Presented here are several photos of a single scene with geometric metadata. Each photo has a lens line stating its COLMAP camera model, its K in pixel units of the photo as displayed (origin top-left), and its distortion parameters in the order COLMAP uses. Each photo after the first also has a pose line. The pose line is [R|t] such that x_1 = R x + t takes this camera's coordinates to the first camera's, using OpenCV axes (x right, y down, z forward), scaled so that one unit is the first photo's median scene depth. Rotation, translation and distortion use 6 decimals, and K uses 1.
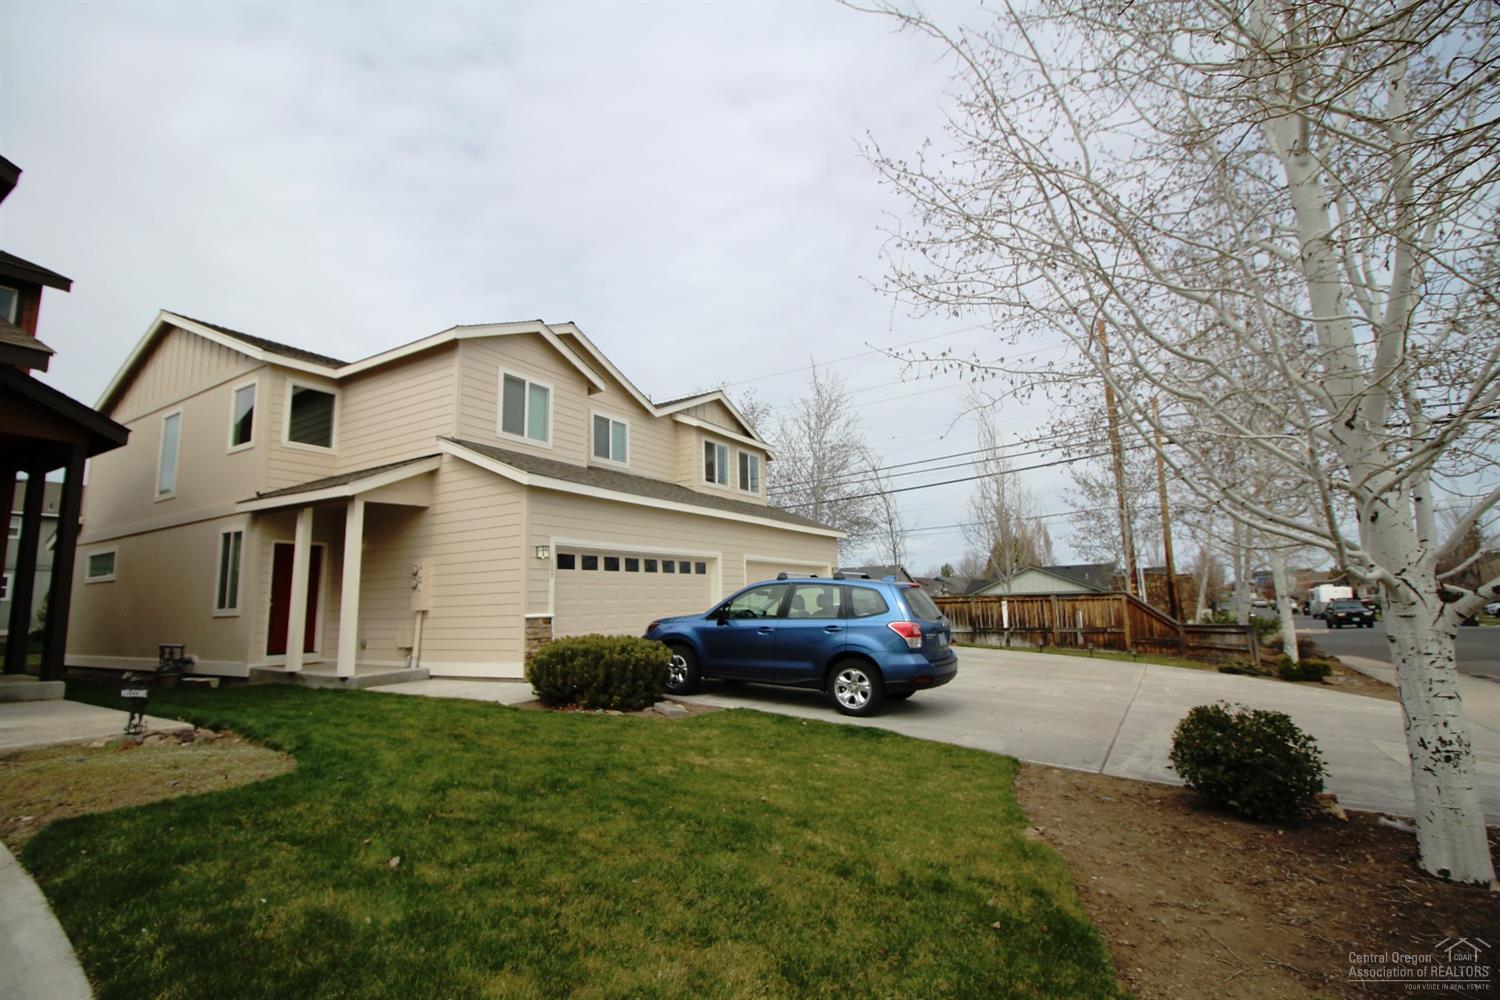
lens RADIAL K [[696.9, 0, 743.0], [0, 696.9, 494.5], [0, 0, 1]] dist [0.000083, -0.014961]
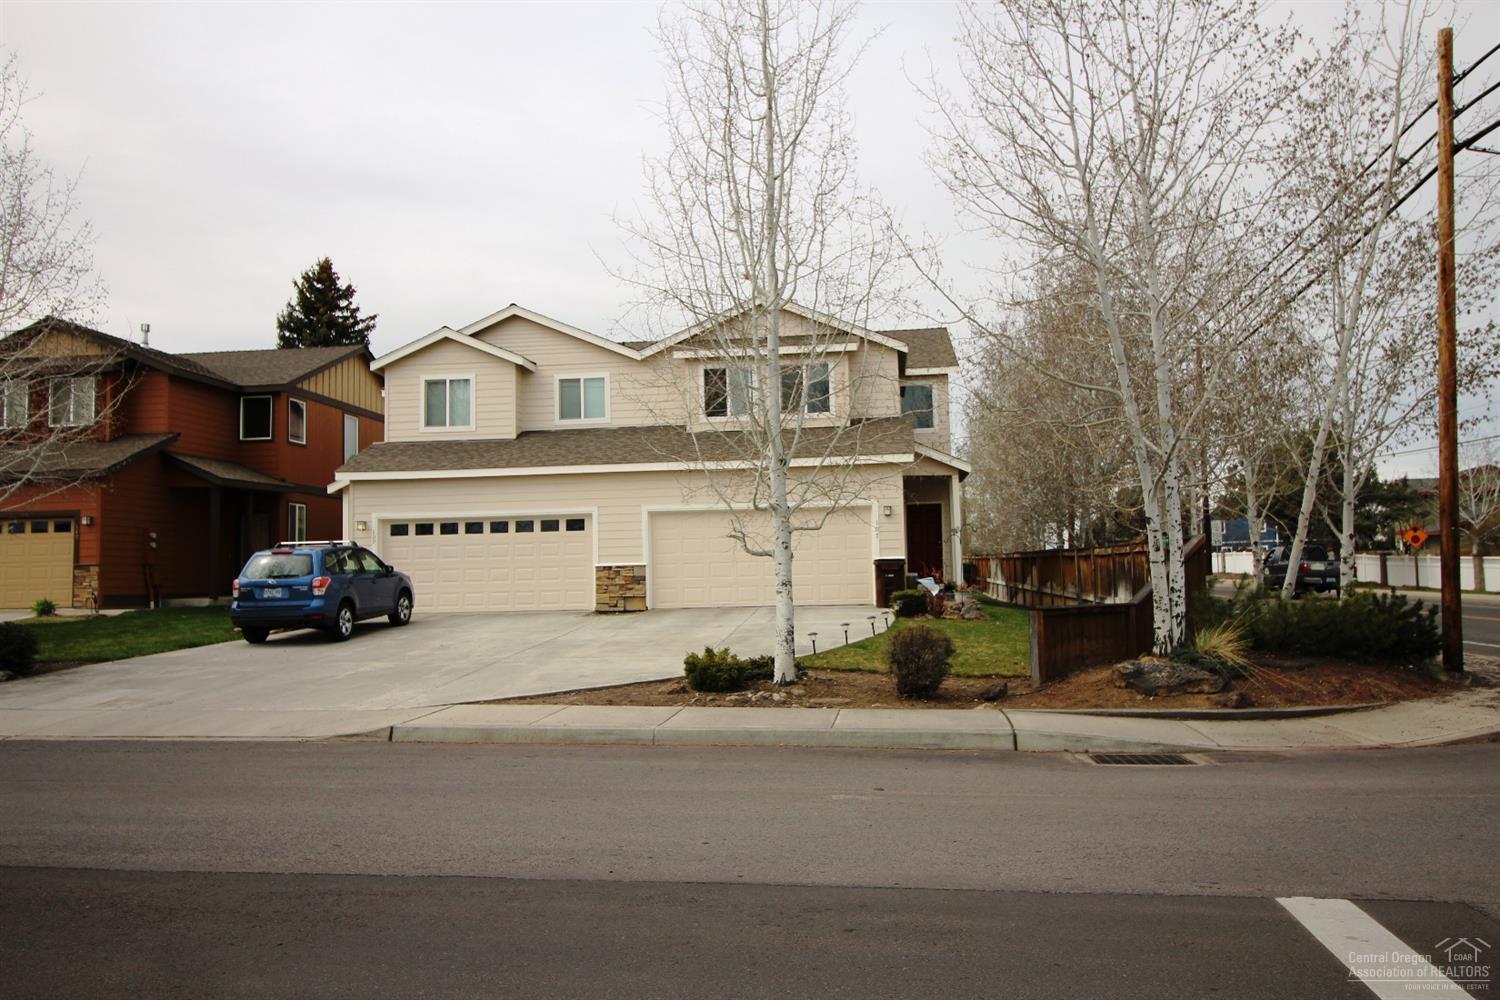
lens RADIAL K [[1182.1, 0, 748.7], [0, 1182.1, 491.5], [0, 0, 1]] dist [0.014961, -0.007710]
pose [[0.412784, -0.049991, -0.909456, 1.571278], [0.153340, 0.988055, 0.015287, 0.070342], [0.897828, -0.145767, 0.415519, 0.520343]]
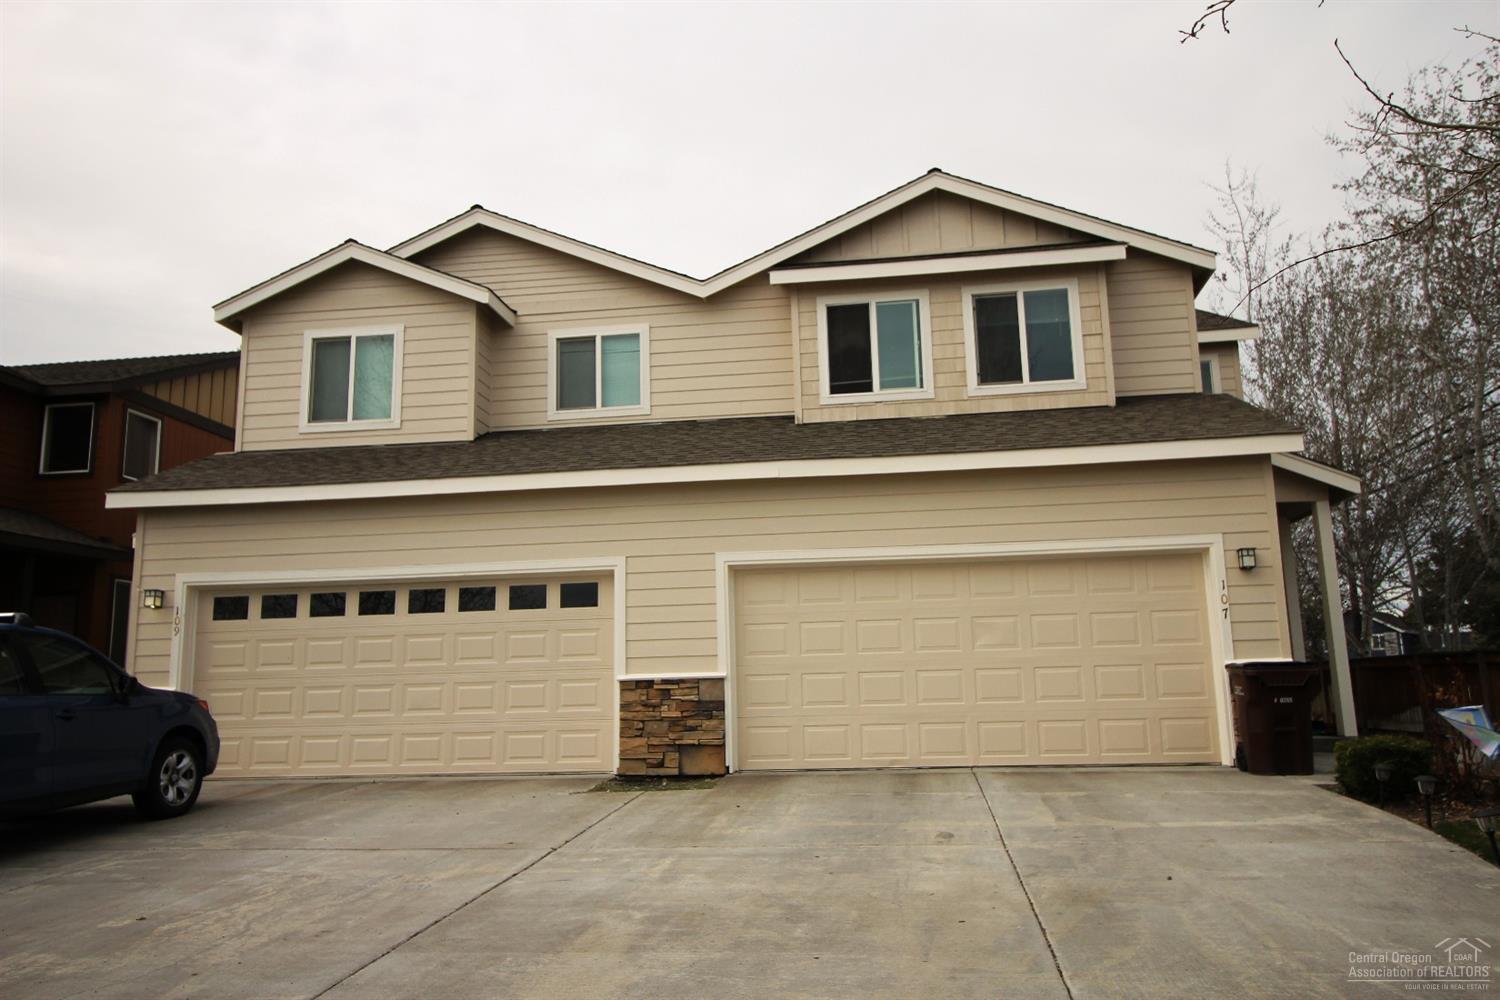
lens RADIAL K [[1182.1, 0, 748.7], [0, 1182.1, 491.5], [0, 0, 1]] dist [0.014961, -0.007710]
pose [[0.392280, -0.145557, -0.908257, 0.745941], [0.154951, 0.983747, -0.090731, 0.127087], [0.906701, -0.105143, 0.408458, 0.768034]]
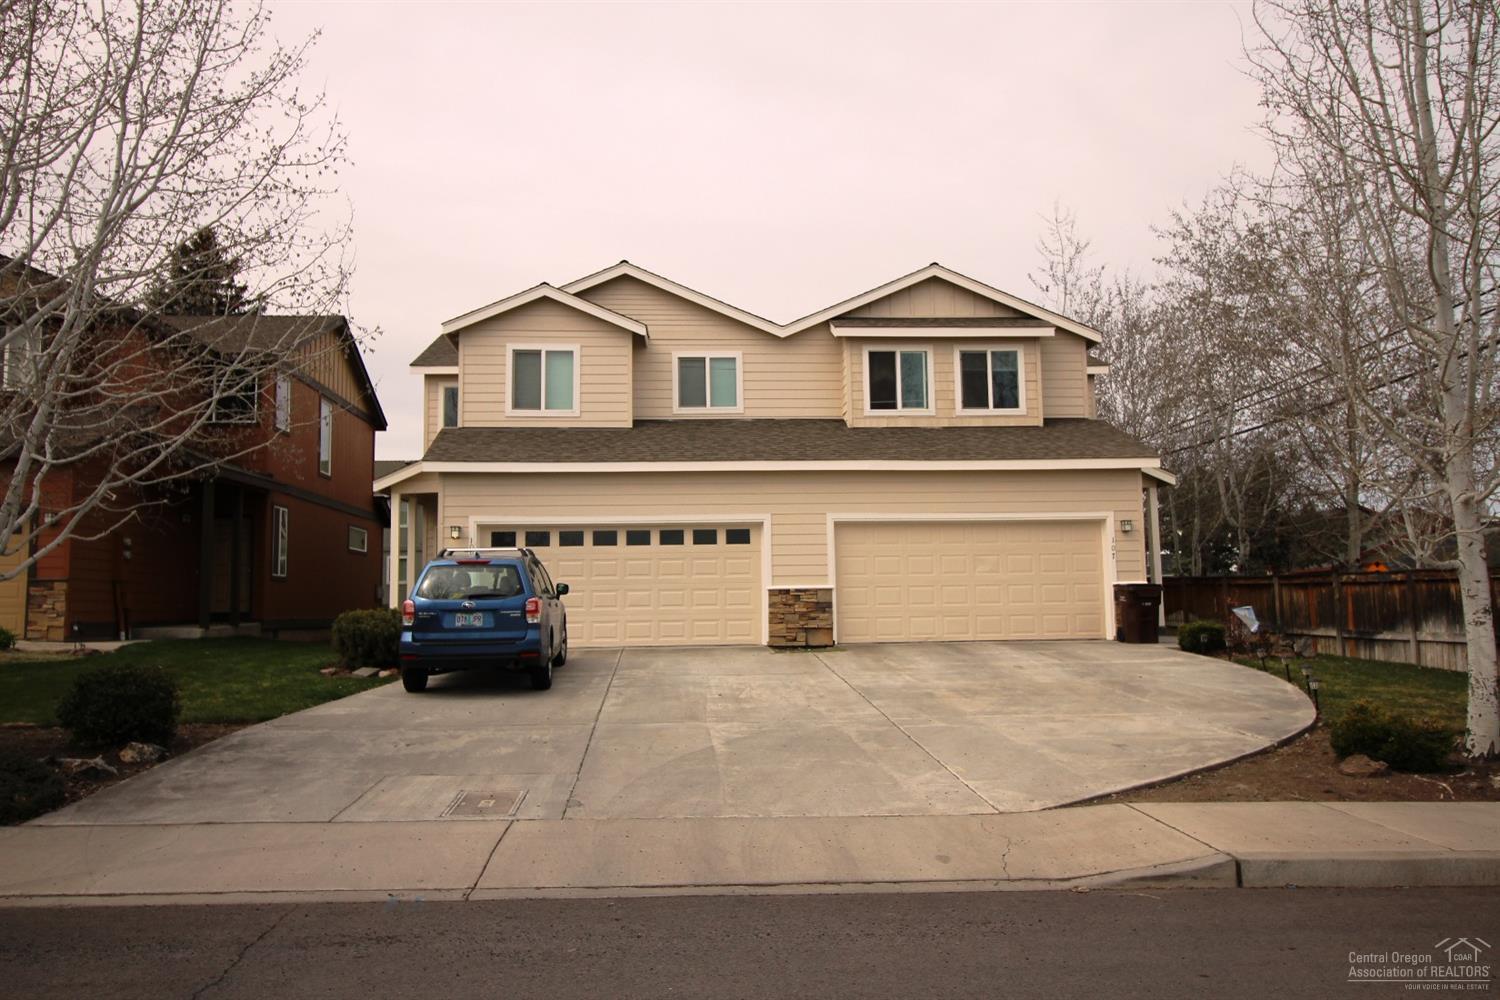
lens RADIAL K [[1182.1, 0, 748.7], [0, 1182.1, 491.5], [0, 0, 1]] dist [0.014961, -0.007710]
pose [[0.576465, -0.061515, -0.814803, 1.031763], [0.126706, 0.991830, 0.014763, 0.036754], [0.807238, -0.111751, 0.579550, 0.236062]]
